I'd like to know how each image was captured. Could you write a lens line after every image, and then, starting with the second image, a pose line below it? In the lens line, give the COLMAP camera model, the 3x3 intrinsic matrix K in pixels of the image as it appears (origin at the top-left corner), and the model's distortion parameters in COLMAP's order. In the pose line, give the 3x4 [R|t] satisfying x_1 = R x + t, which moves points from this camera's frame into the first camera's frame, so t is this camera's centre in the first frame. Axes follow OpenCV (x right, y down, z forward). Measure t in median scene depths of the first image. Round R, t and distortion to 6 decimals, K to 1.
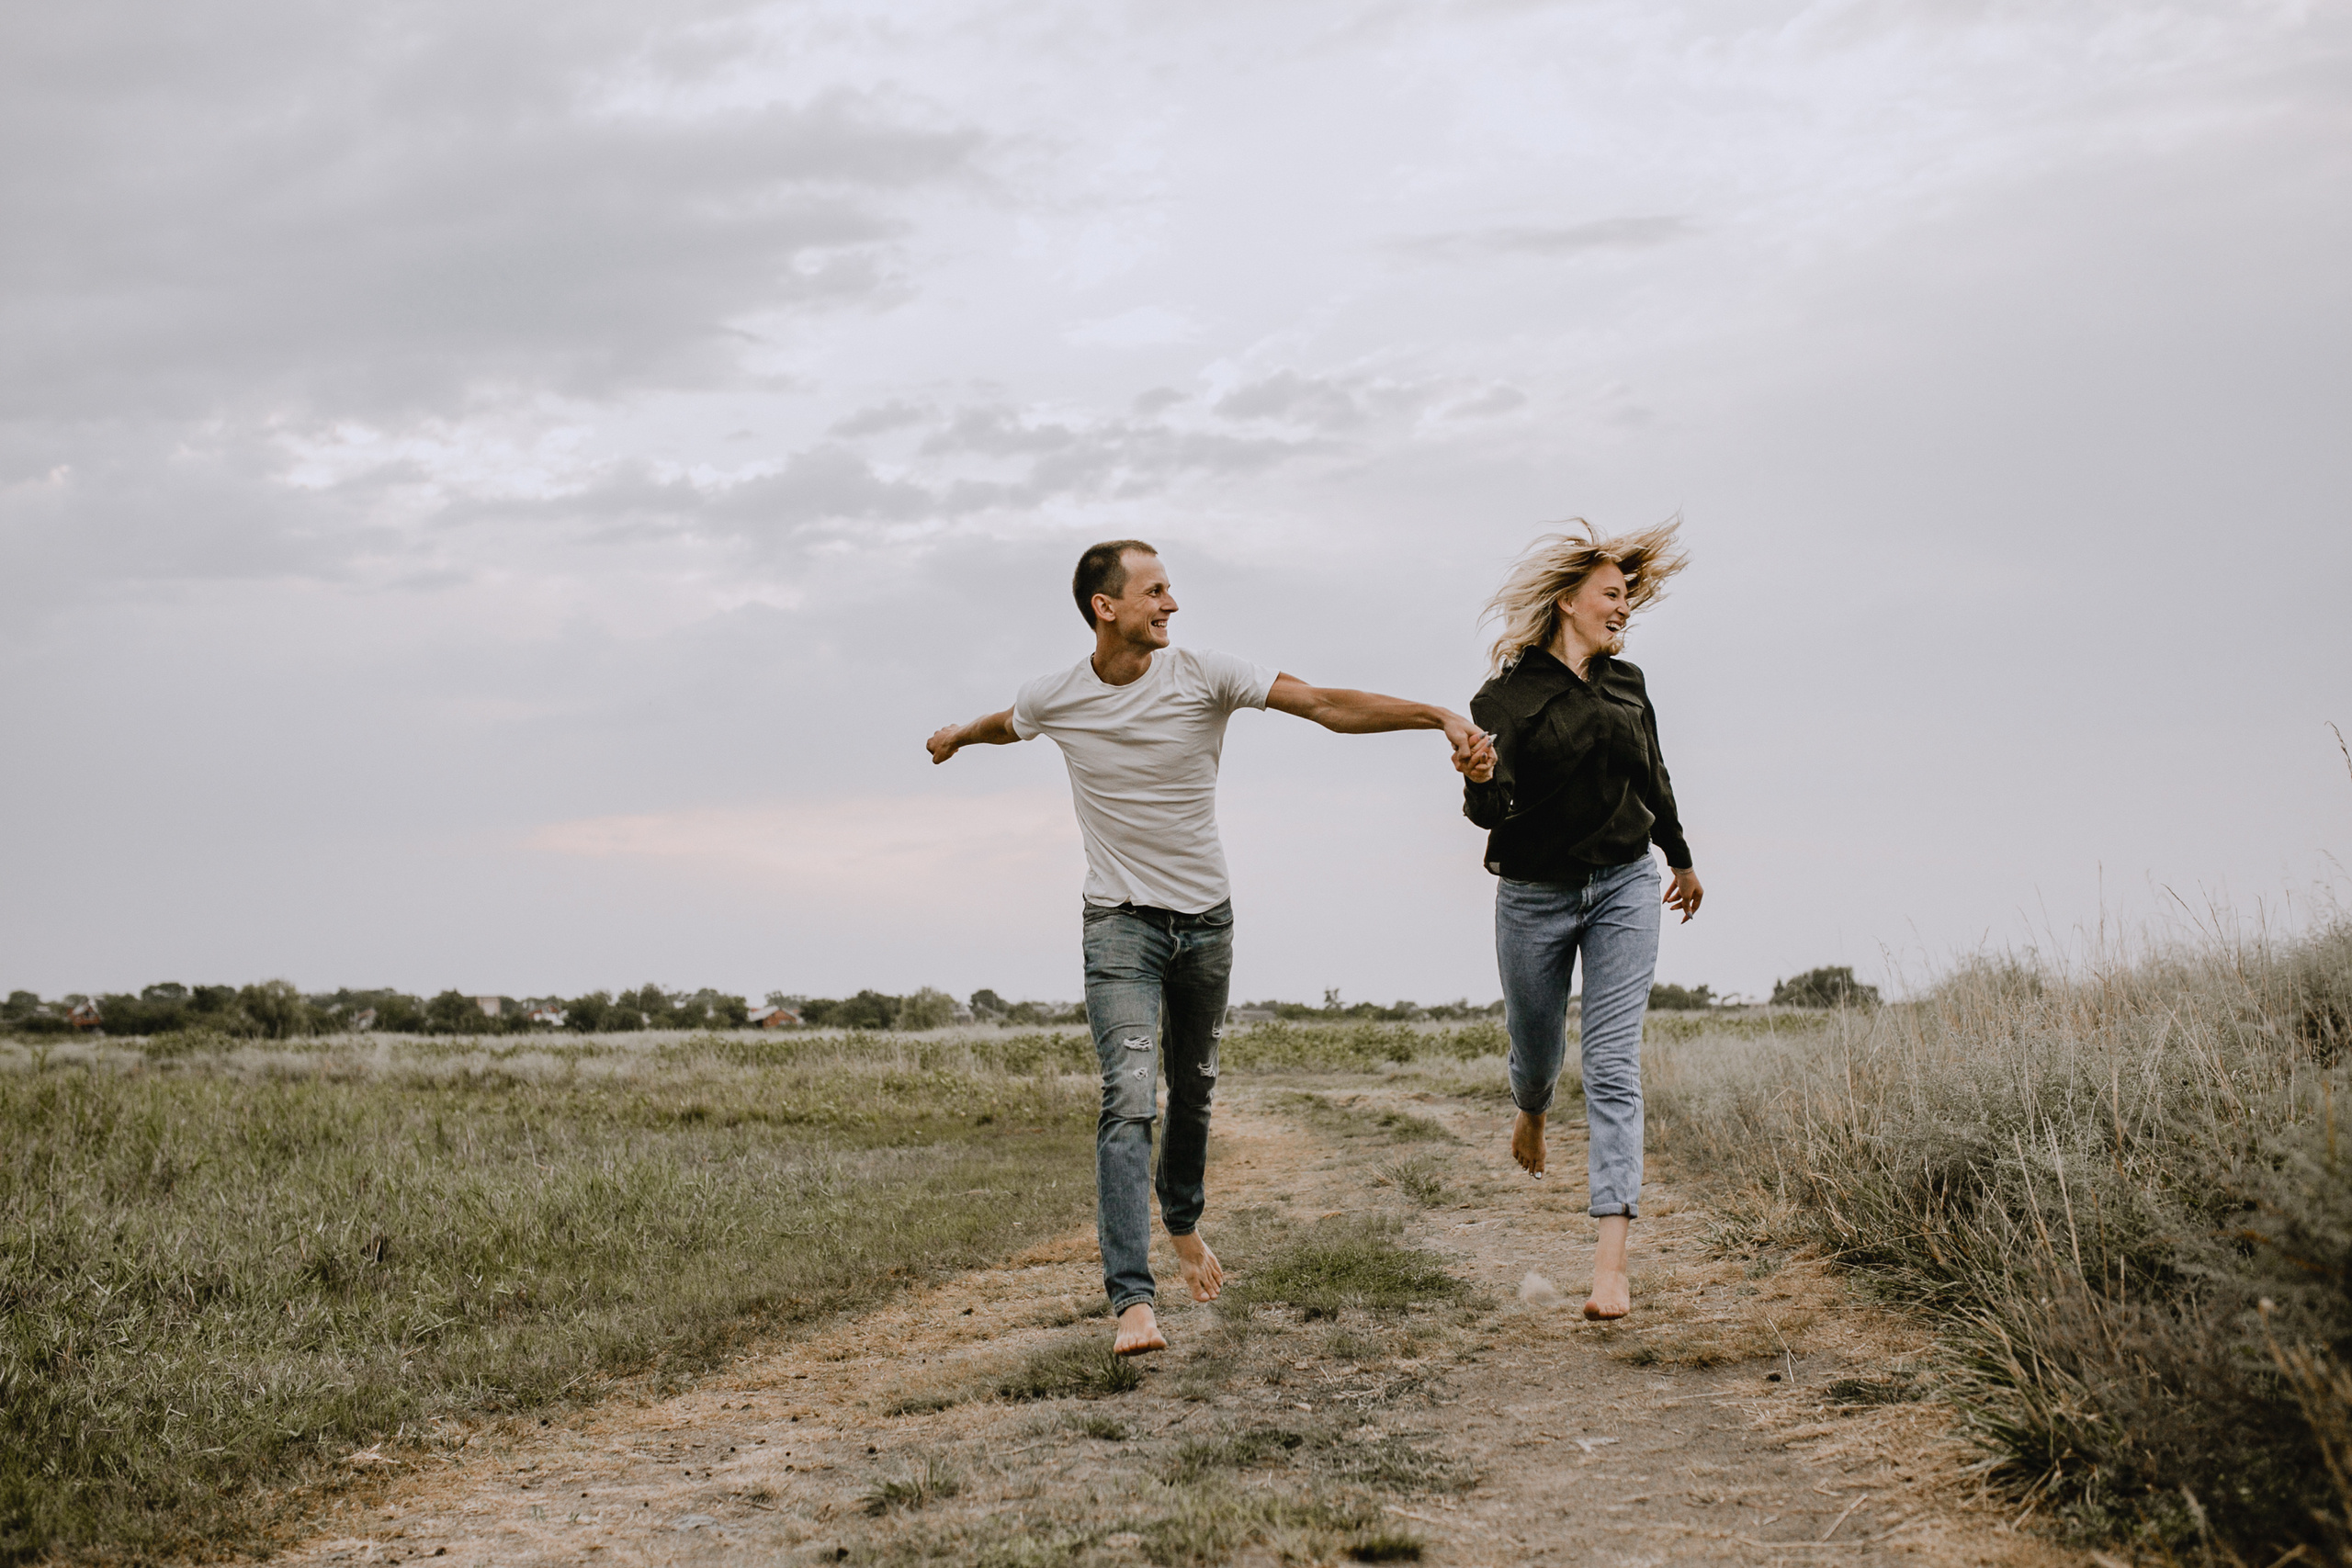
lens RADIAL K [[2204.1, 0, 1188.4], [0, 2204.1, 773.3], [0, 0, 1]] dist [-0.056893, 0.067703]
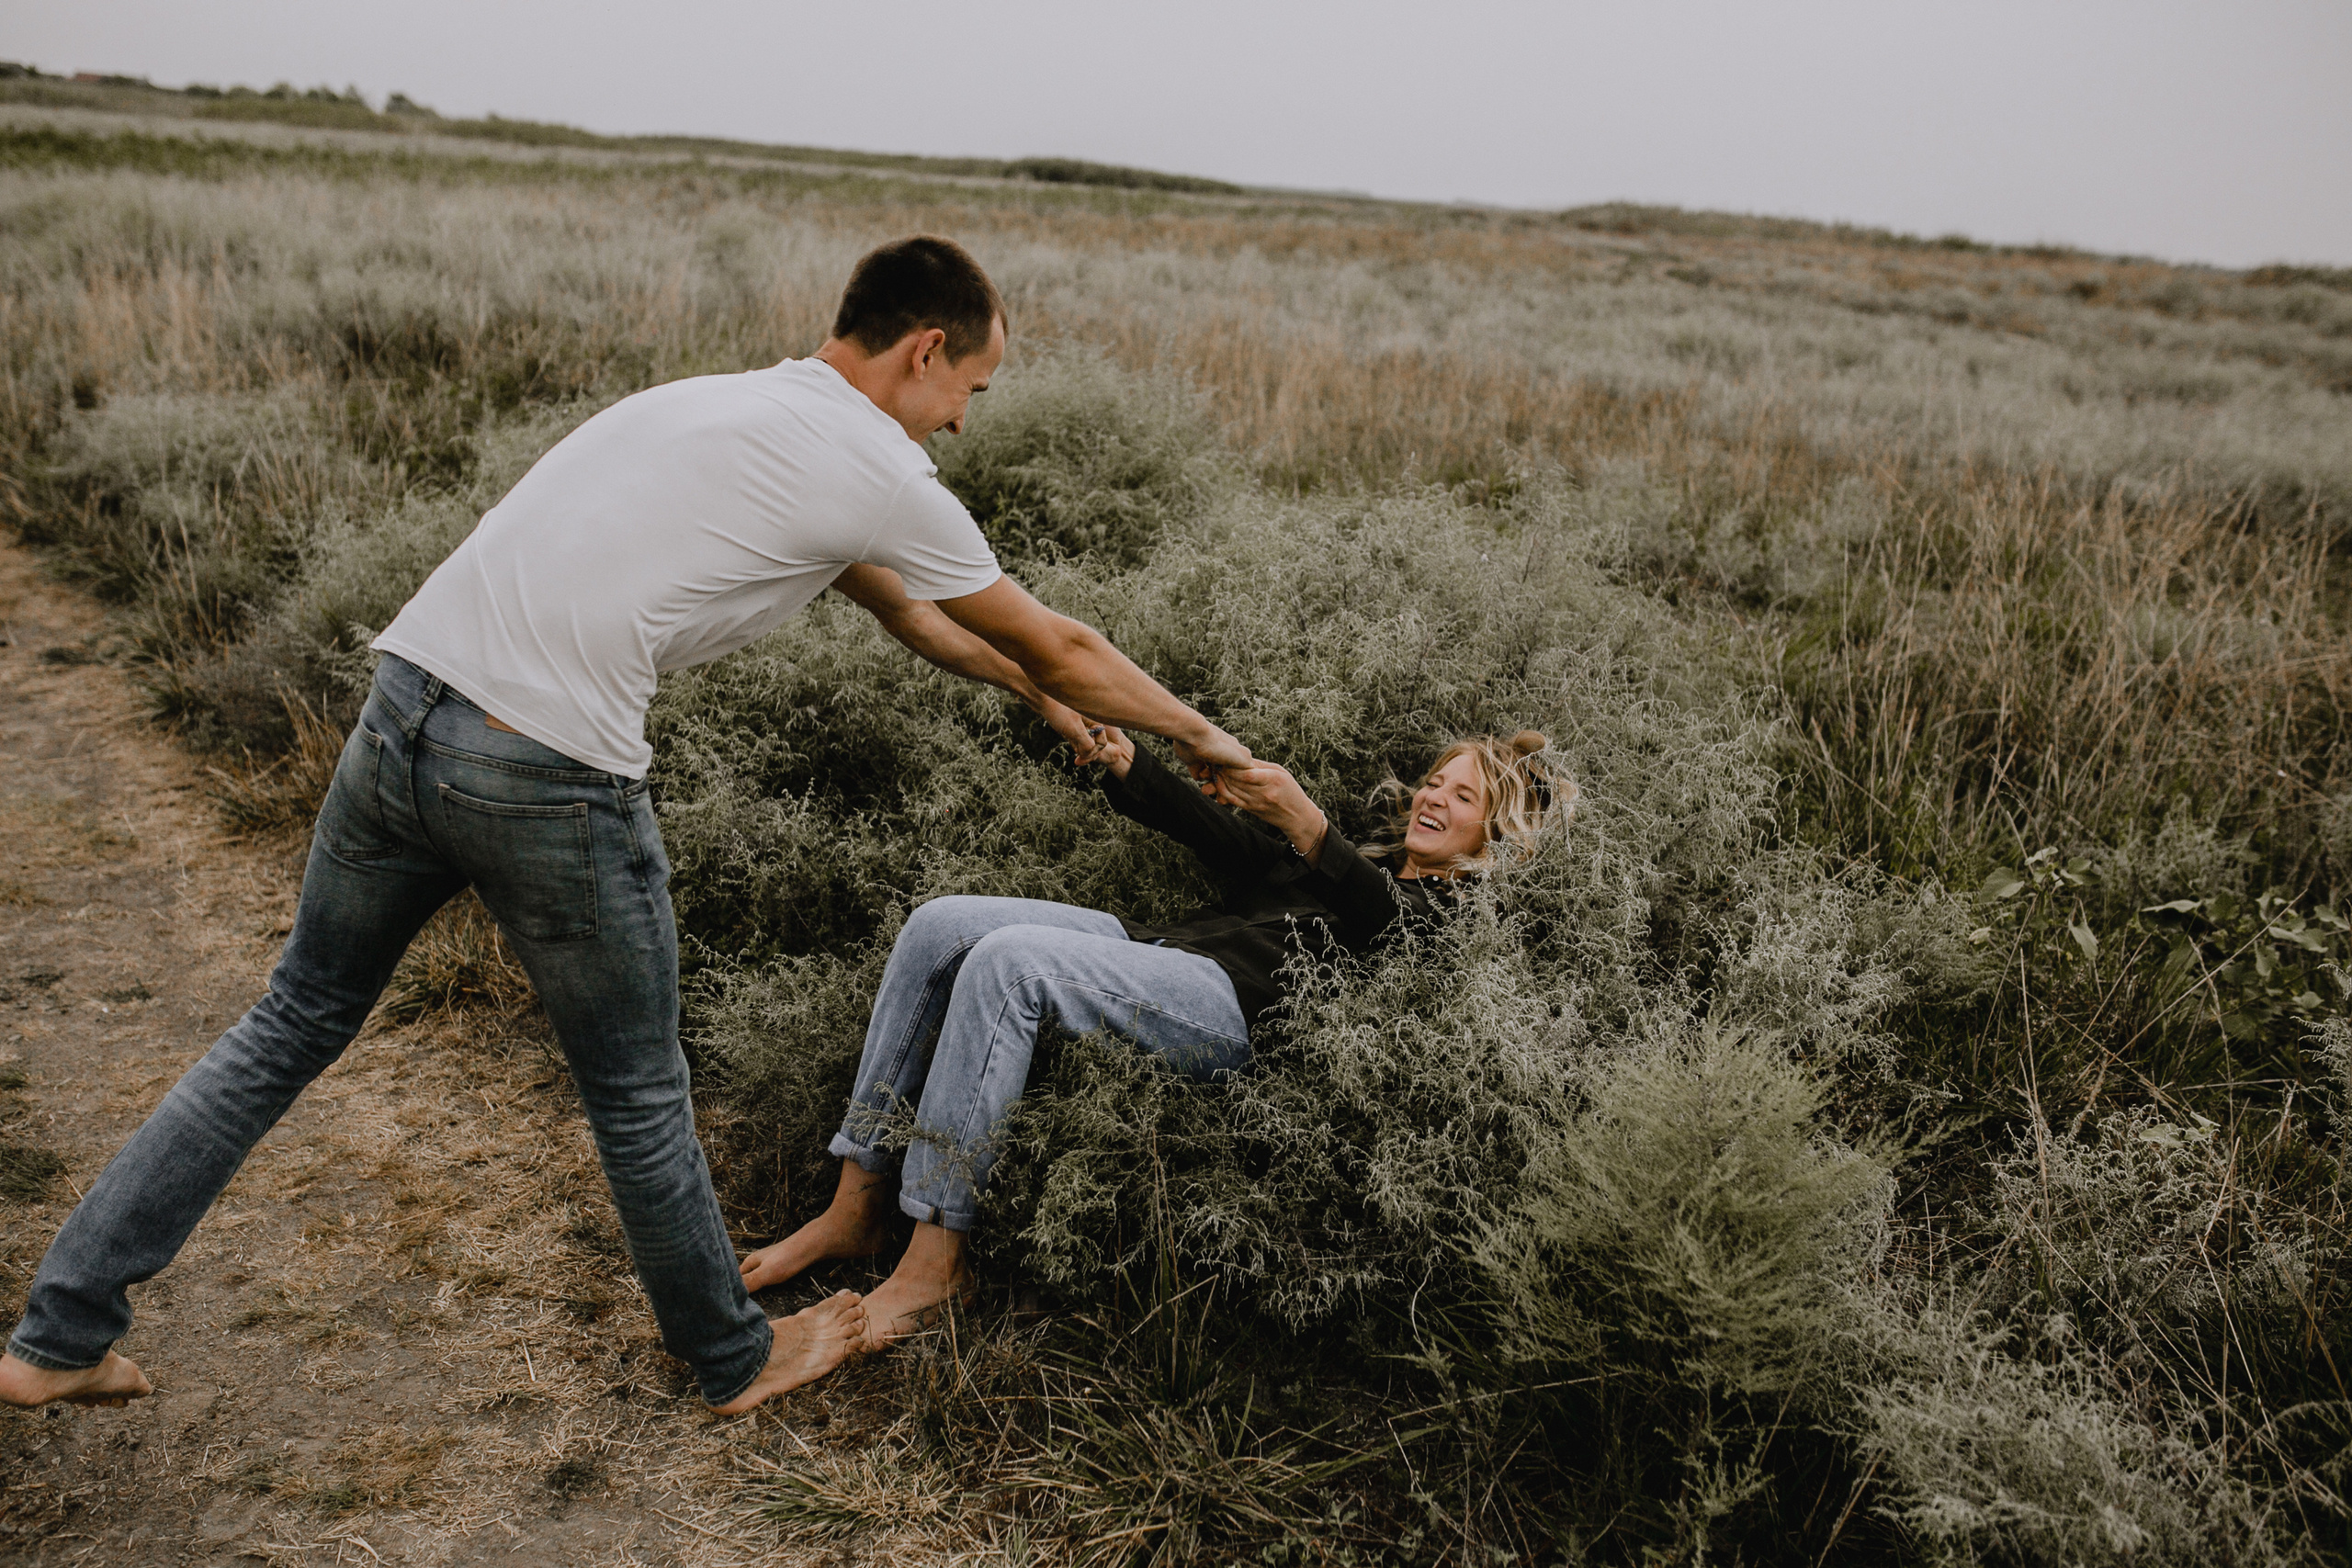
lens RADIAL K [[2221.3, 0, 1185.6], [0, 2221.3, 775.3], [0, 0, 1]] dist [-0.059124, 0.068626]
pose [[0.691419, -0.118376, 0.712690, -0.037807], [-0.178655, 0.927830, 0.327434, -0.040986], [-0.700016, -0.353720, 0.620371, -0.084111]]
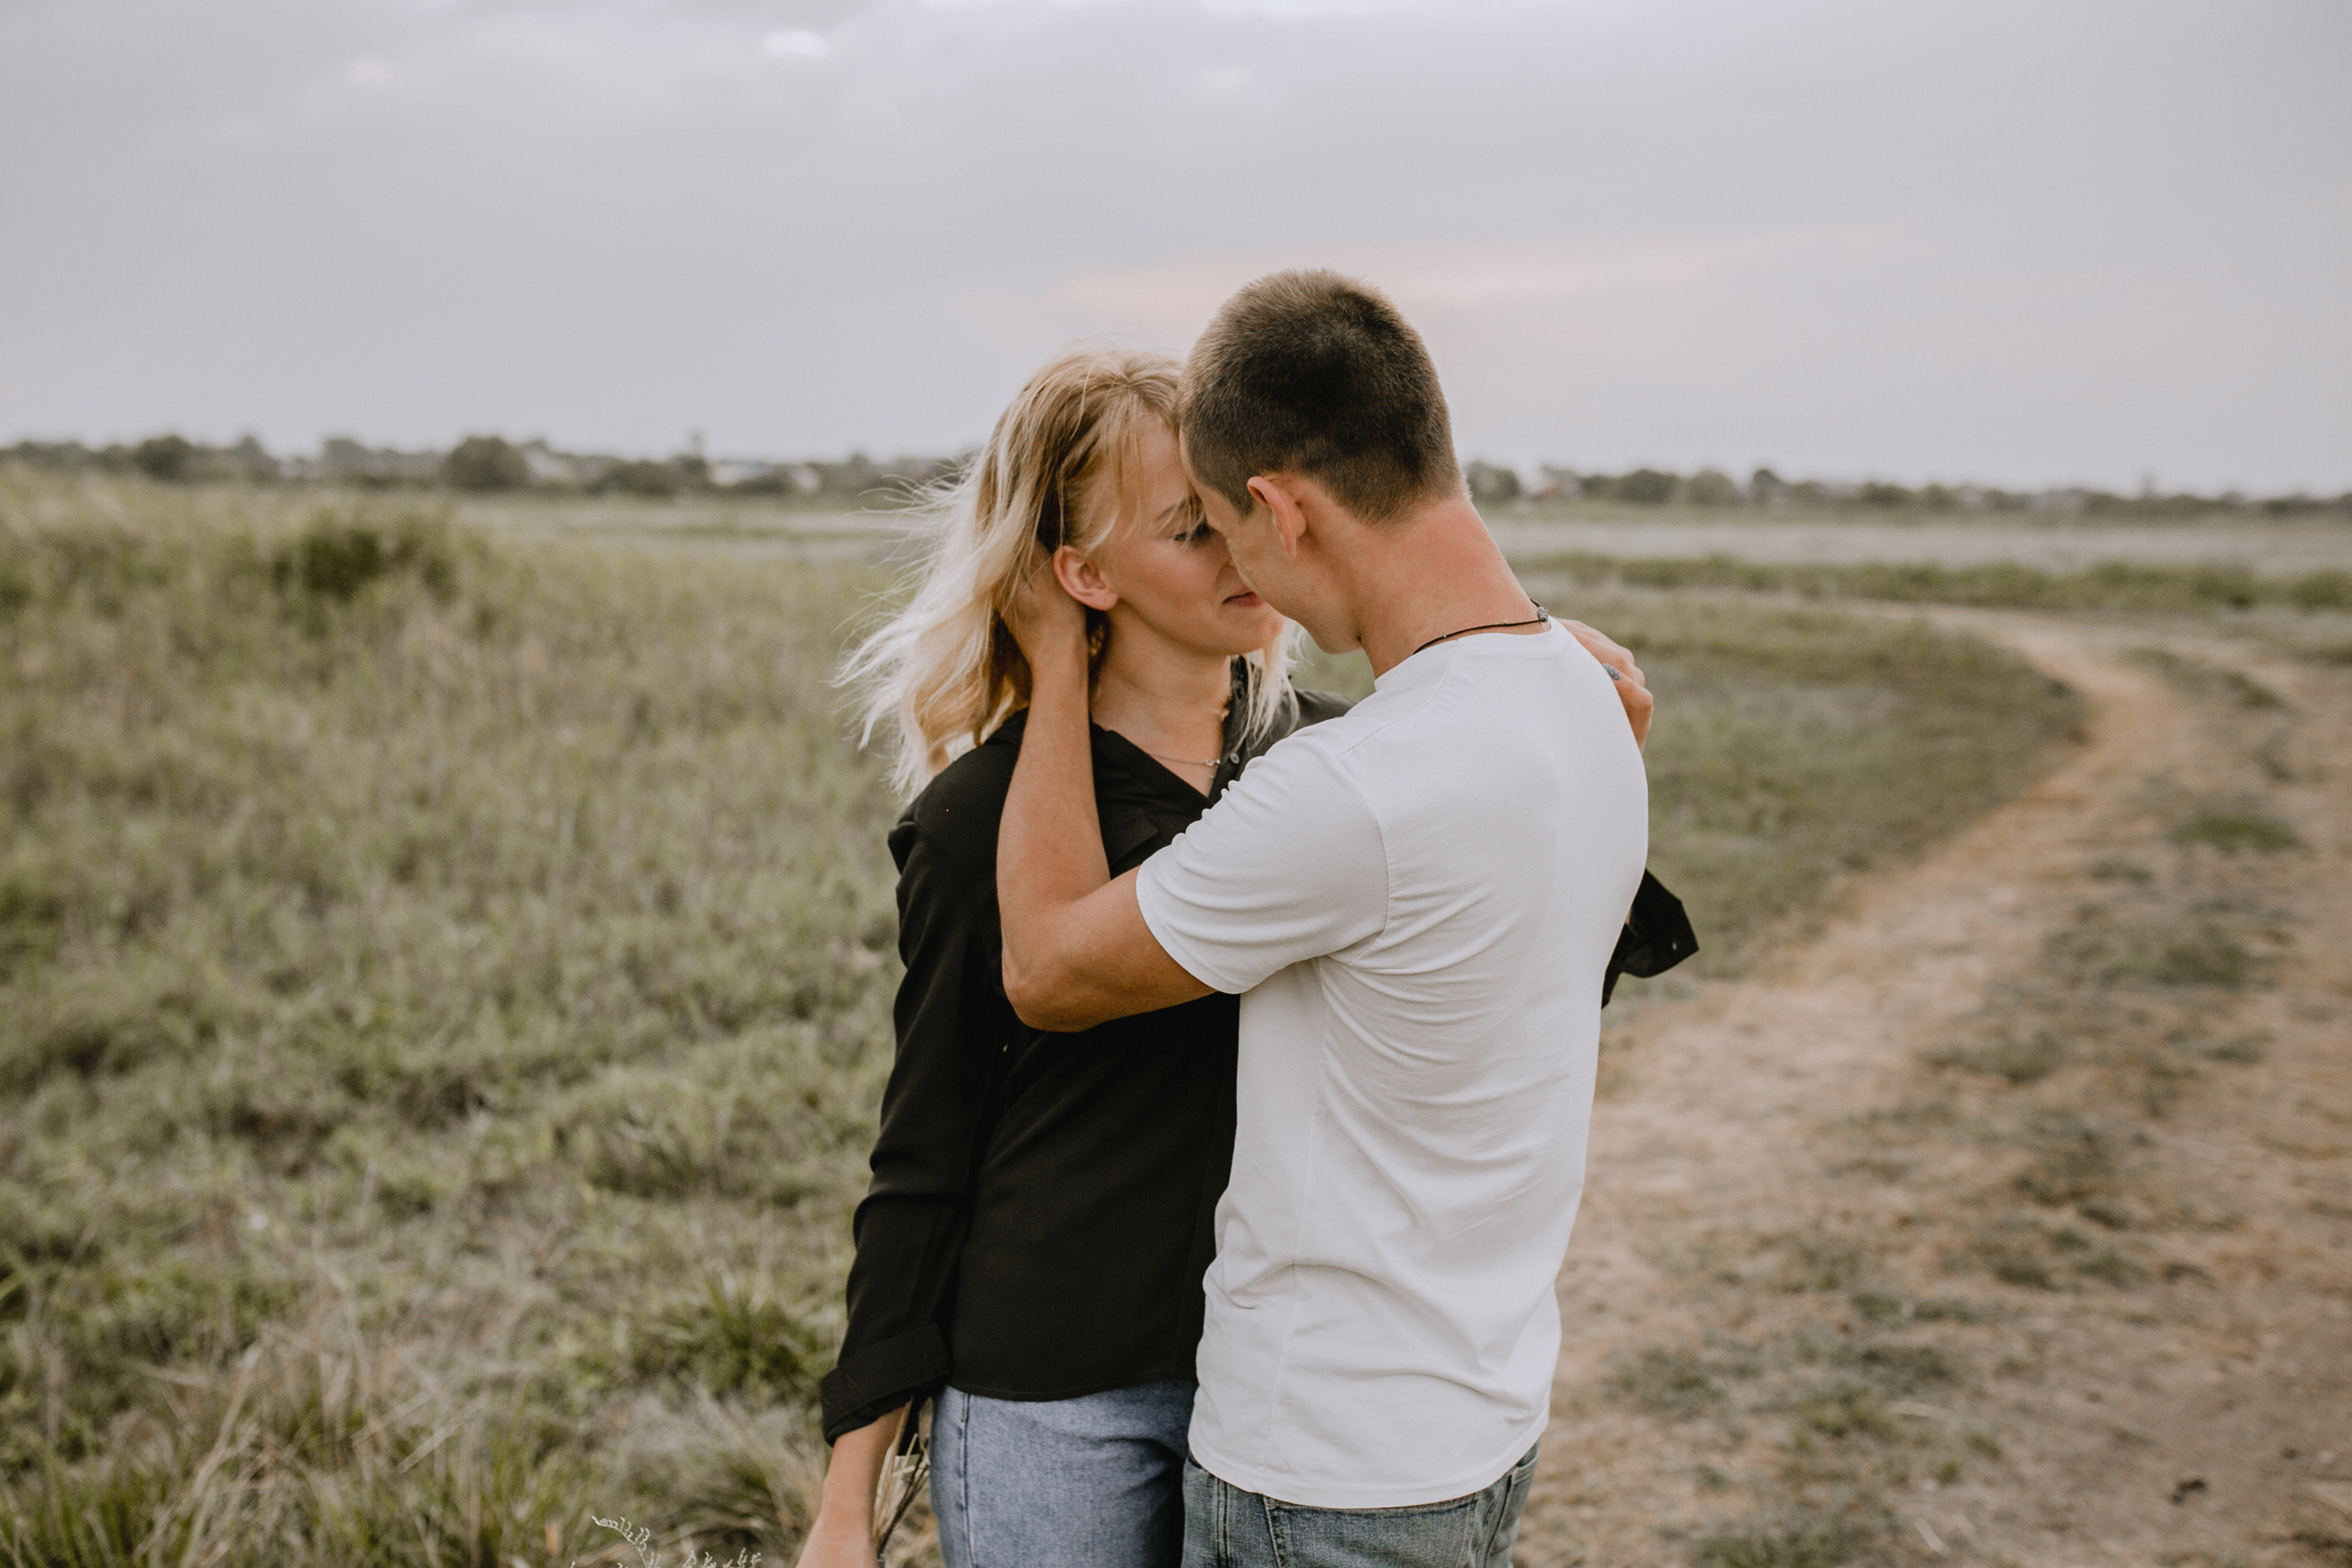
lens RADIAL K [[2280.9, 0, 1176.0], [0, 2280.9, 784.0], [0, 0, 1]] dist [-0.055412, 0.097385]
pose [[0.944496, 0.064994, -0.322029, -0.032098], [0.015012, 0.970673, 0.239936, -0.056888], [0.328179, -0.231453, 0.915821, -0.210629]]
